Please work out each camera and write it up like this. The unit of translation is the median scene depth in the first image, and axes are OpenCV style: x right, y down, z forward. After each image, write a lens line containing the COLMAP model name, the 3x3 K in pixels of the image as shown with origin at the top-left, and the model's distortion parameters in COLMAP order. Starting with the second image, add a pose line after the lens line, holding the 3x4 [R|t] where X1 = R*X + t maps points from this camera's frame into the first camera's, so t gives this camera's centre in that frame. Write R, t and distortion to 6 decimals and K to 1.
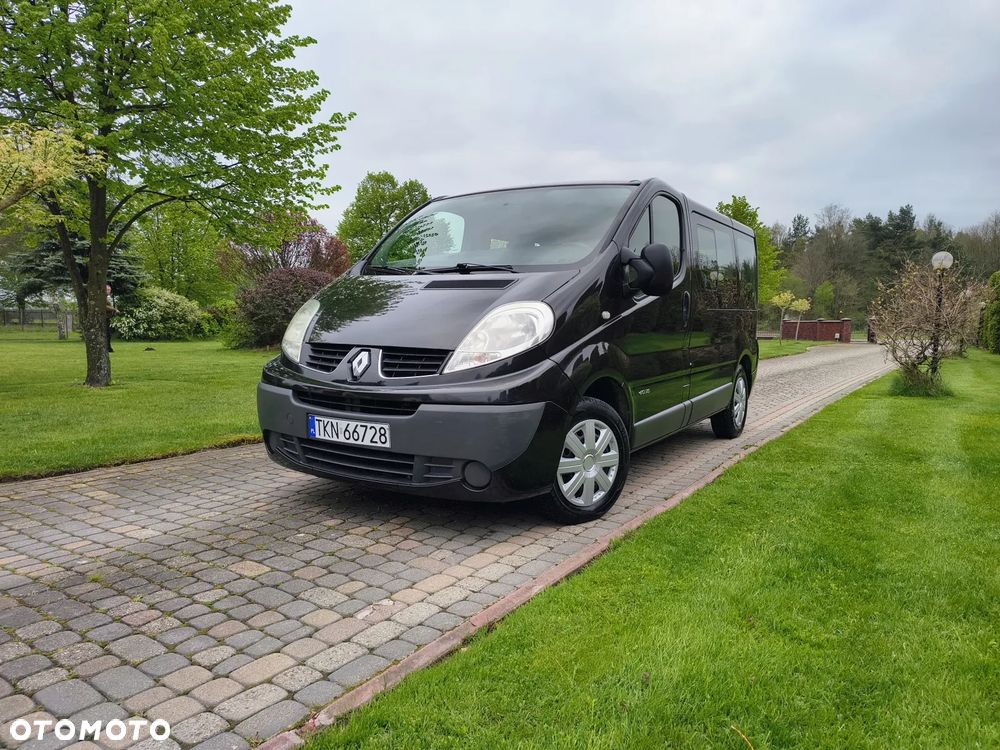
lens RADIAL K [[661.6, 0, 523.4], [0, 661.6, 336.2], [0, 0, 1]] dist [0.006560, -0.001851]
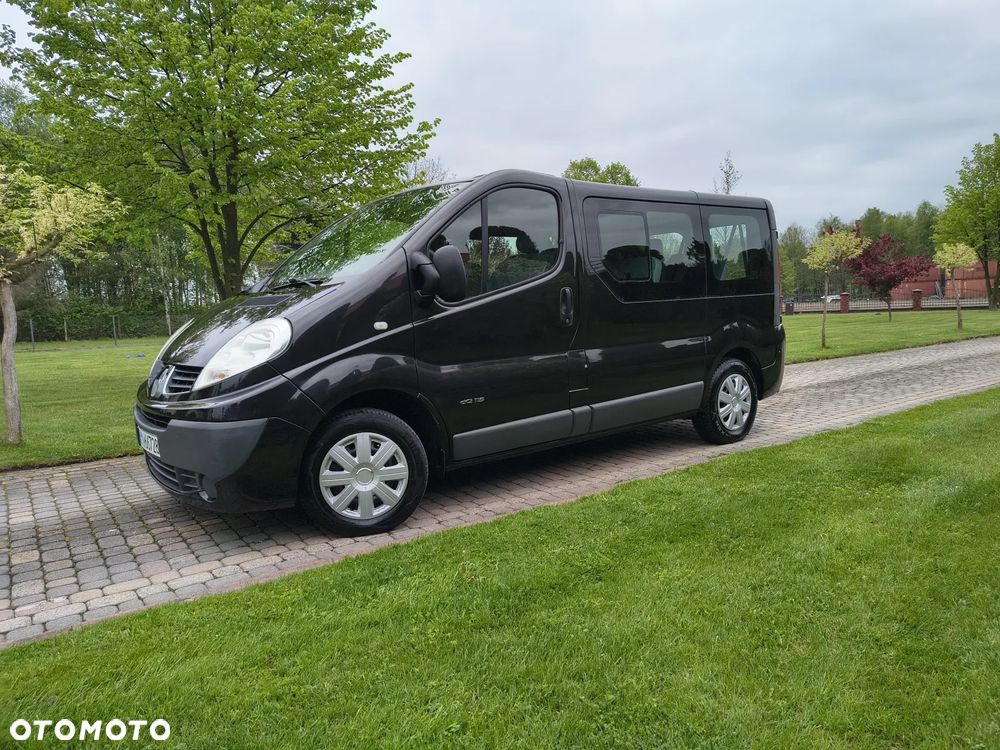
lens RADIAL K [[660.5, 0, 495.2], [0, 660.5, 342.5], [0, 0, 1]] dist [0.015970, -0.001877]
pose [[0.929084, -0.029907, -0.368657, 0.689719], [0.042261, 0.998782, 0.025481, -0.027126], [0.367445, -0.039254, 0.929216, 0.169160]]
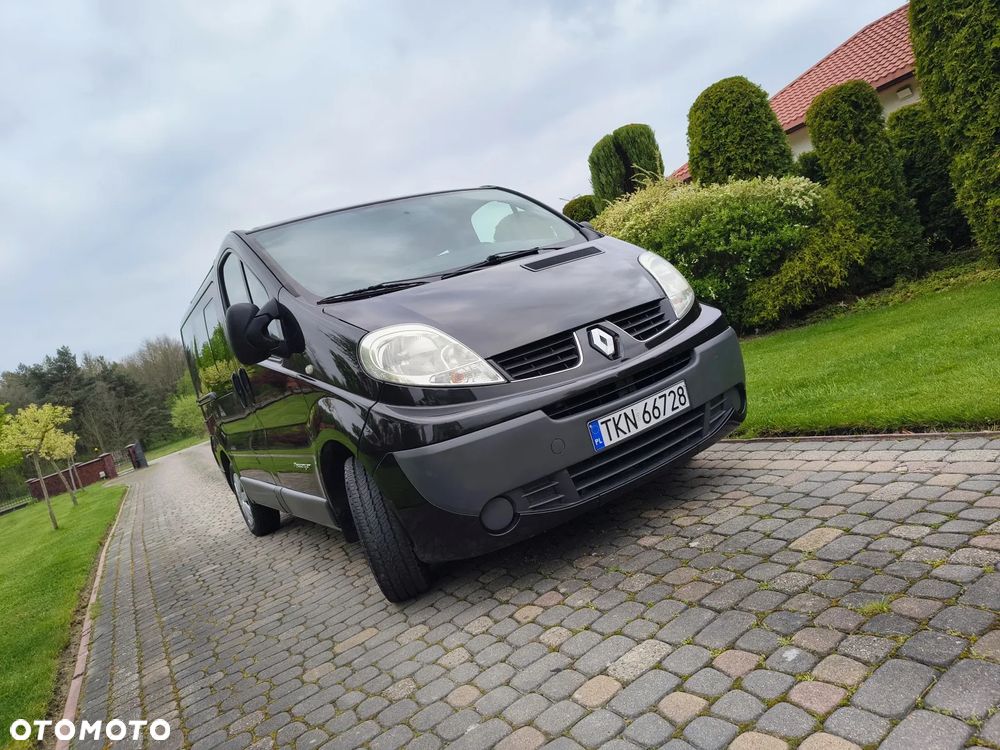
lens RADIAL K [[674.0, 0, 477.2], [0, 674.0, 347.7], [0, 0, 1]] dist [0.005047, -0.001378]
pose [[0.477821, -0.184073, 0.858955, -1.048477], [0.339973, 0.940354, 0.012397, -0.015037], [-0.810003, 0.286098, 0.511901, 0.697829]]
